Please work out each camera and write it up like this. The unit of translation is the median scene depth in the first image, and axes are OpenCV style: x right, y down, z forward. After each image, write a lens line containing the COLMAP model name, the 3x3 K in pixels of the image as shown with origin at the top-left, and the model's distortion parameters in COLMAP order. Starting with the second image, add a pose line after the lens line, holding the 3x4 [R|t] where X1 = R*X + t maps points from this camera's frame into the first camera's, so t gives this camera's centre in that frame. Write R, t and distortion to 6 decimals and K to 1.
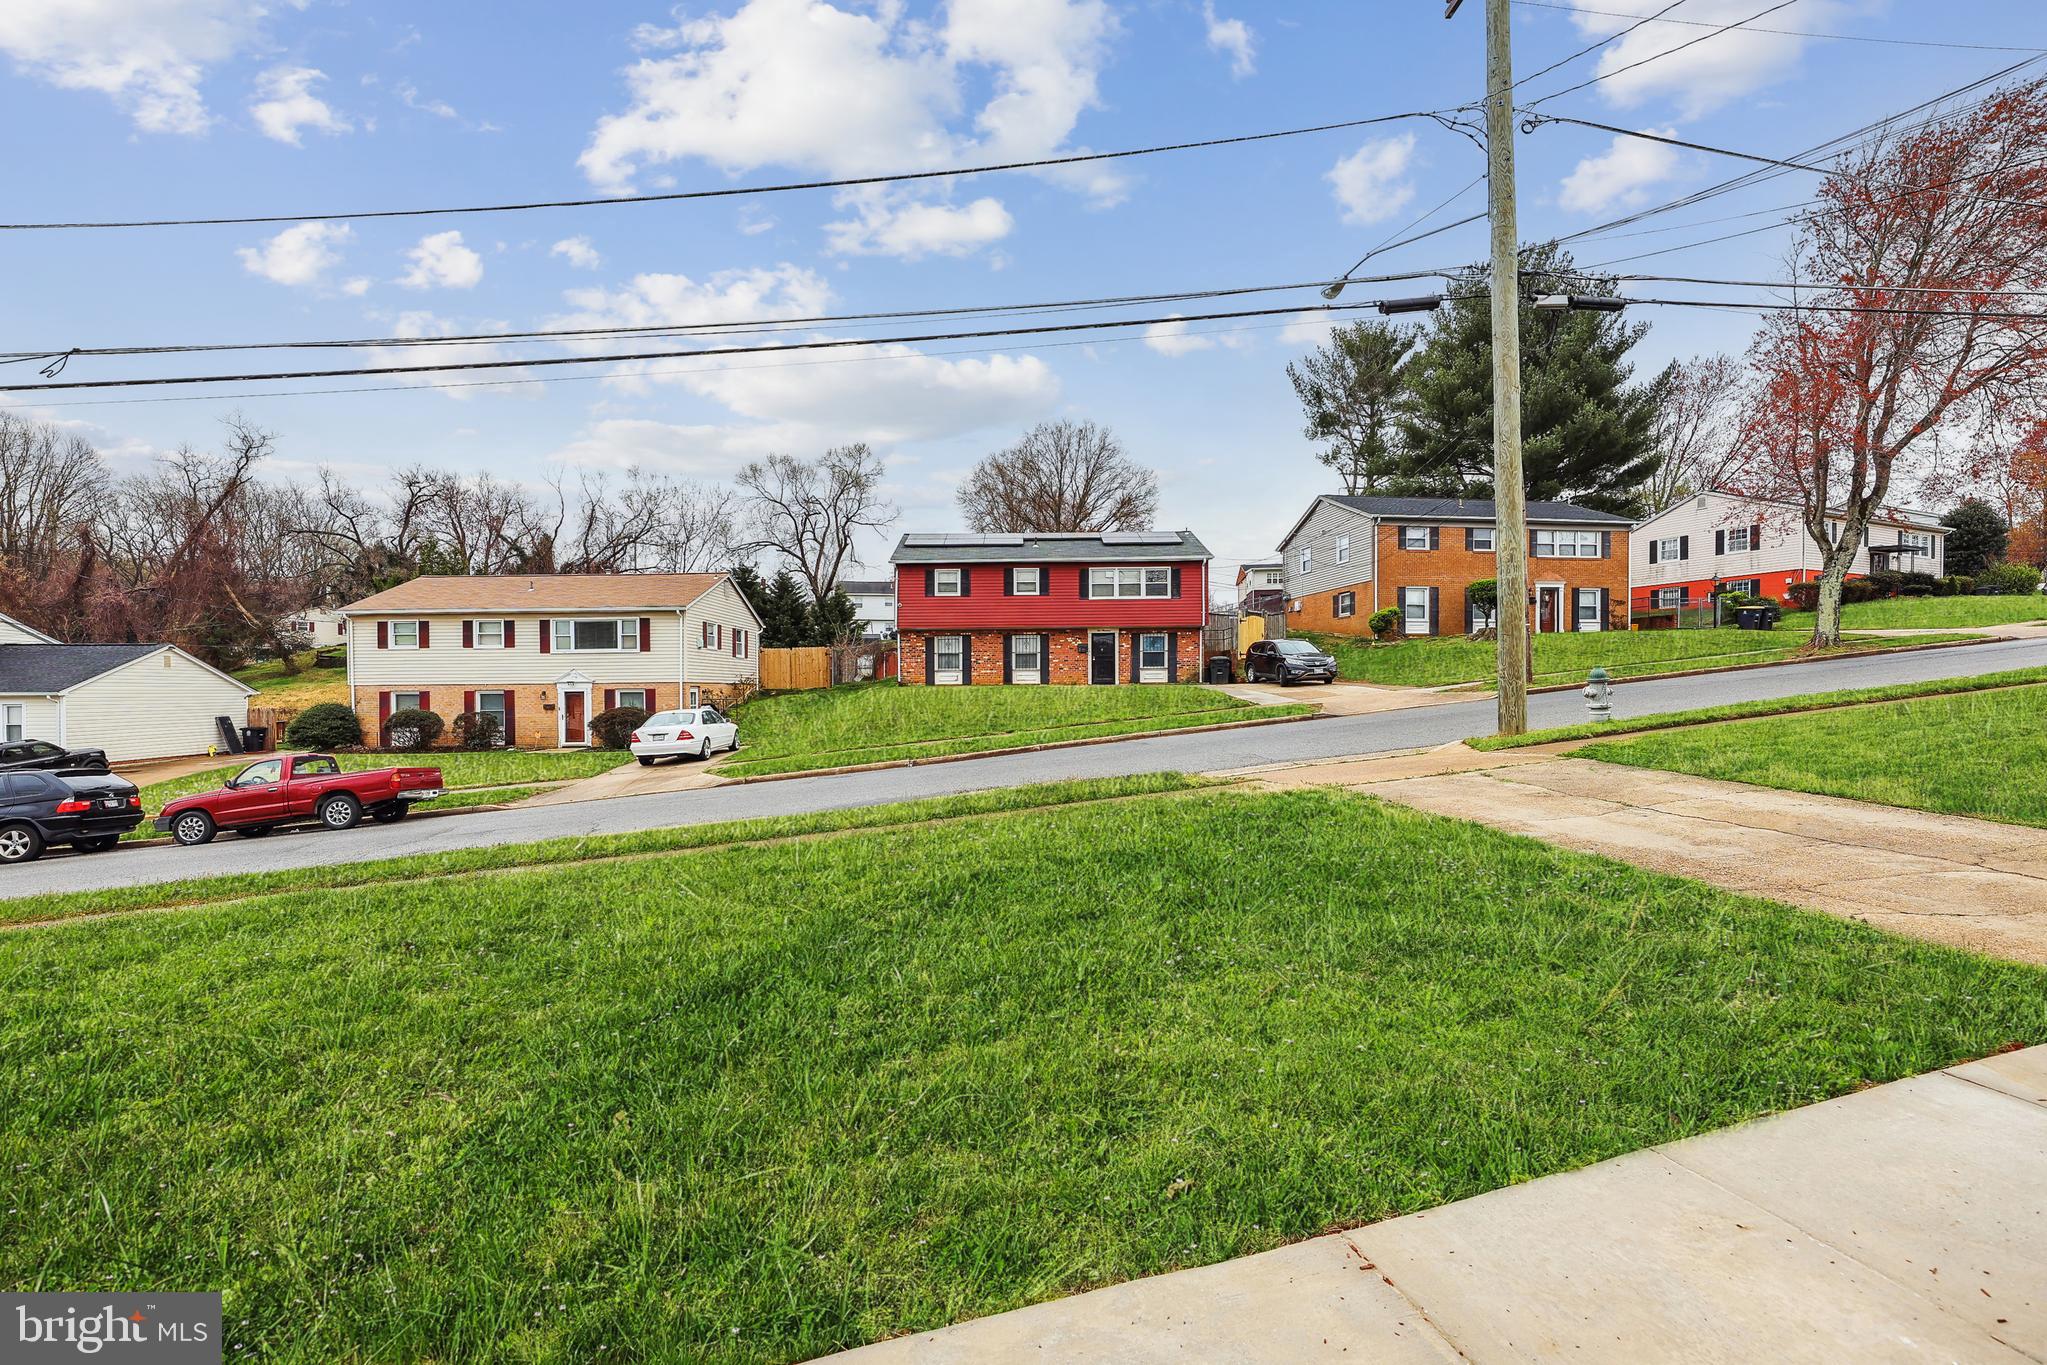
lens RADIAL K [[841.7, 0, 1019.5], [0, 841.7, 690.4], [0, 0, 1]] dist [-0.001373, 0.000394]
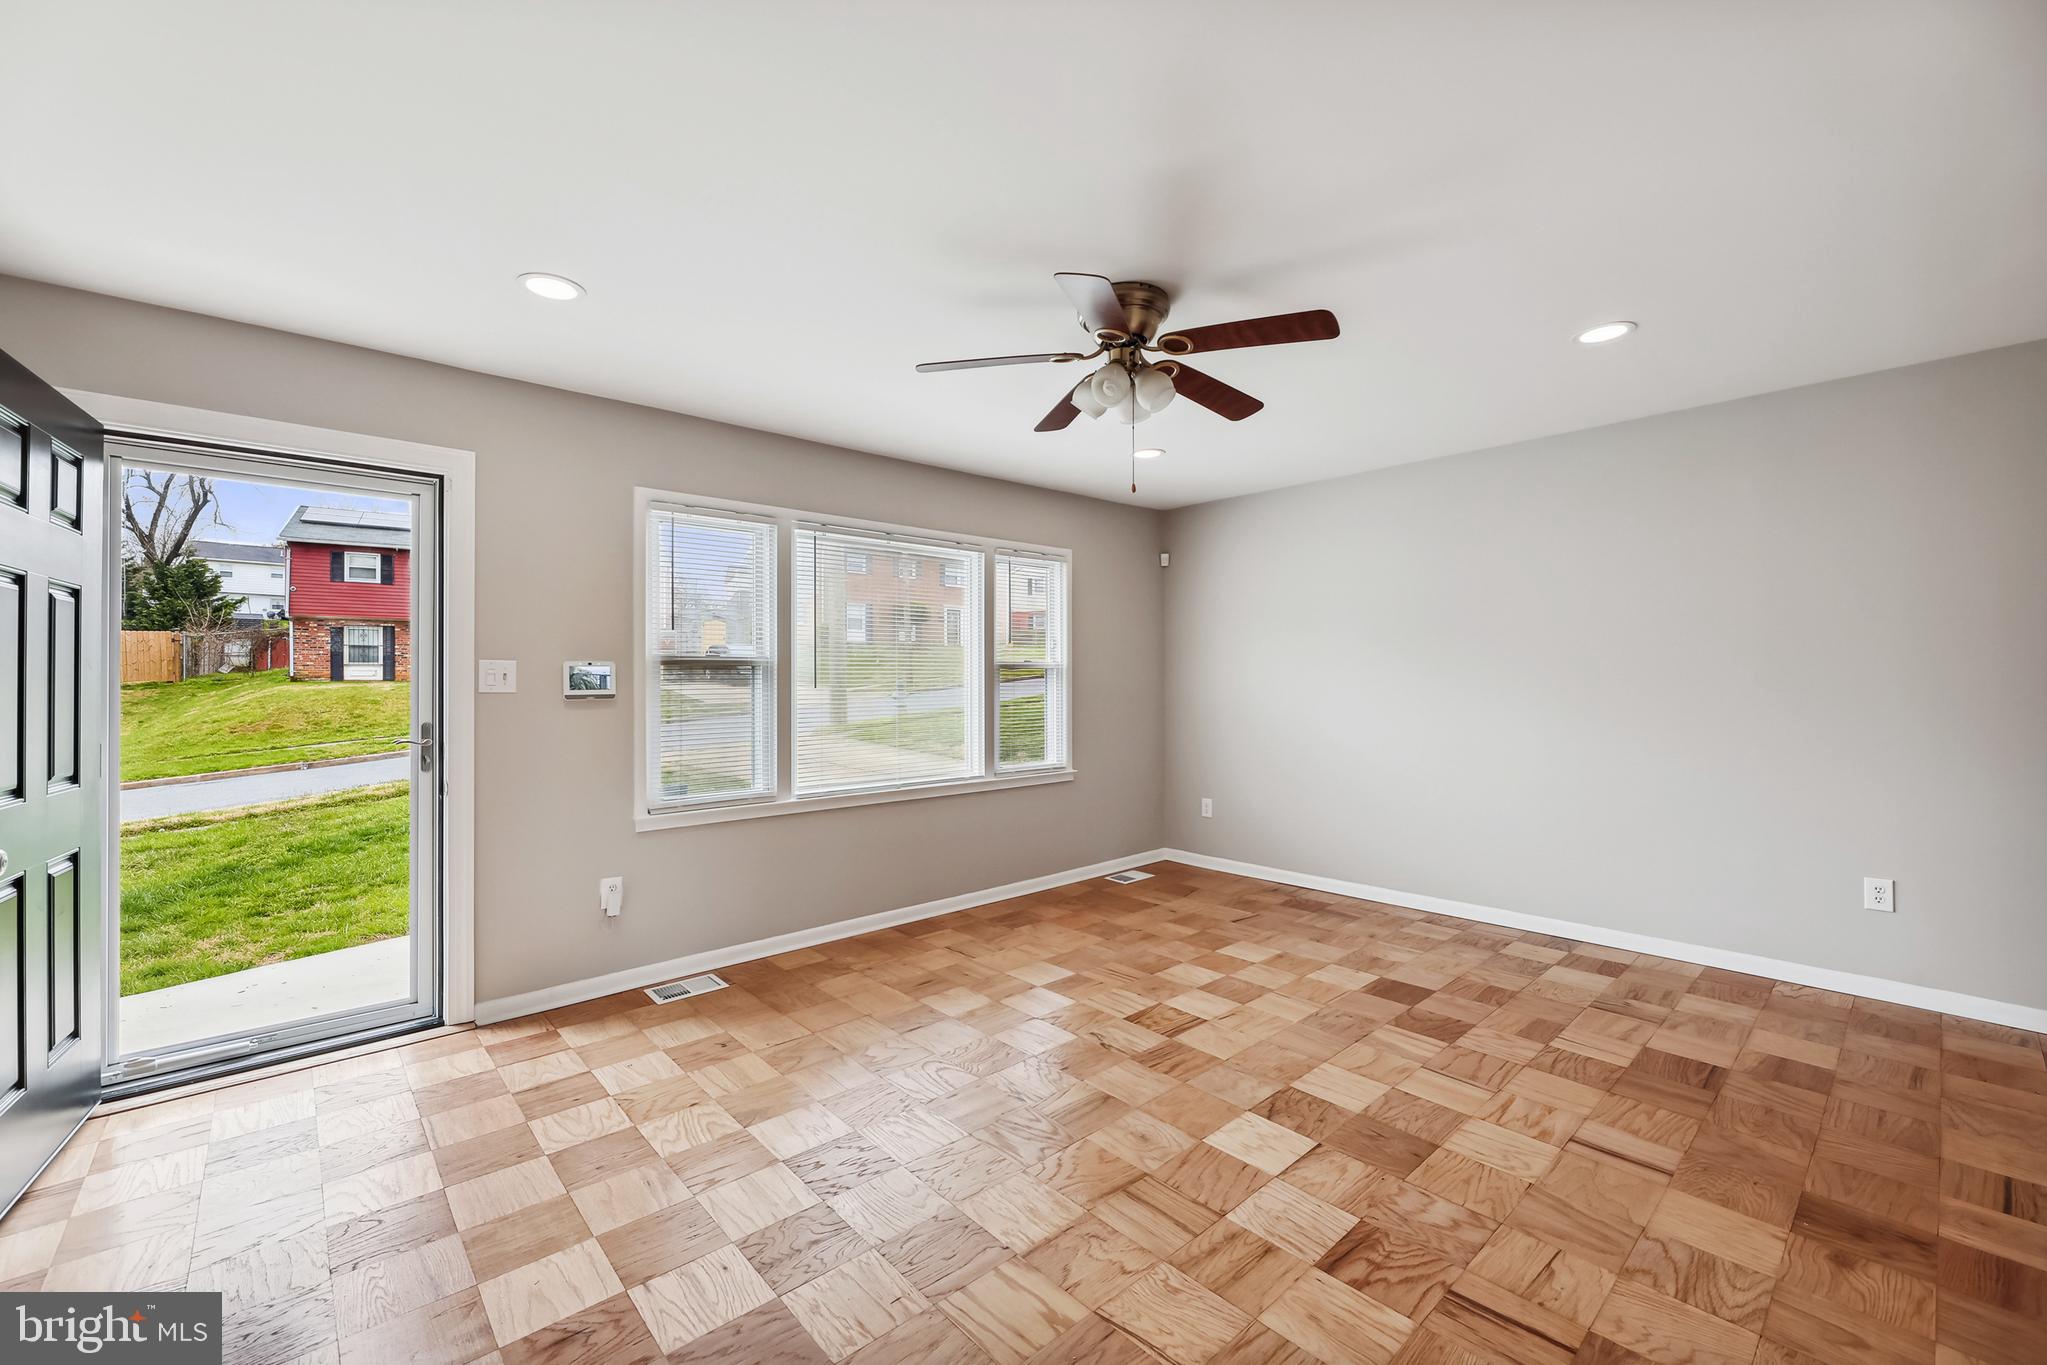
lens RADIAL K [[841.7, 0, 1029.2], [0, 841.7, 683.7], [0, 0, 1]] dist [-0.001373, 0.000394]
pose [[0.838441, 0.006349, 0.544955, 0.017918], [-0.006537, 0.999977, -0.001594, -0.005169], [-0.544953, -0.002226, 0.838464, -0.113591]]
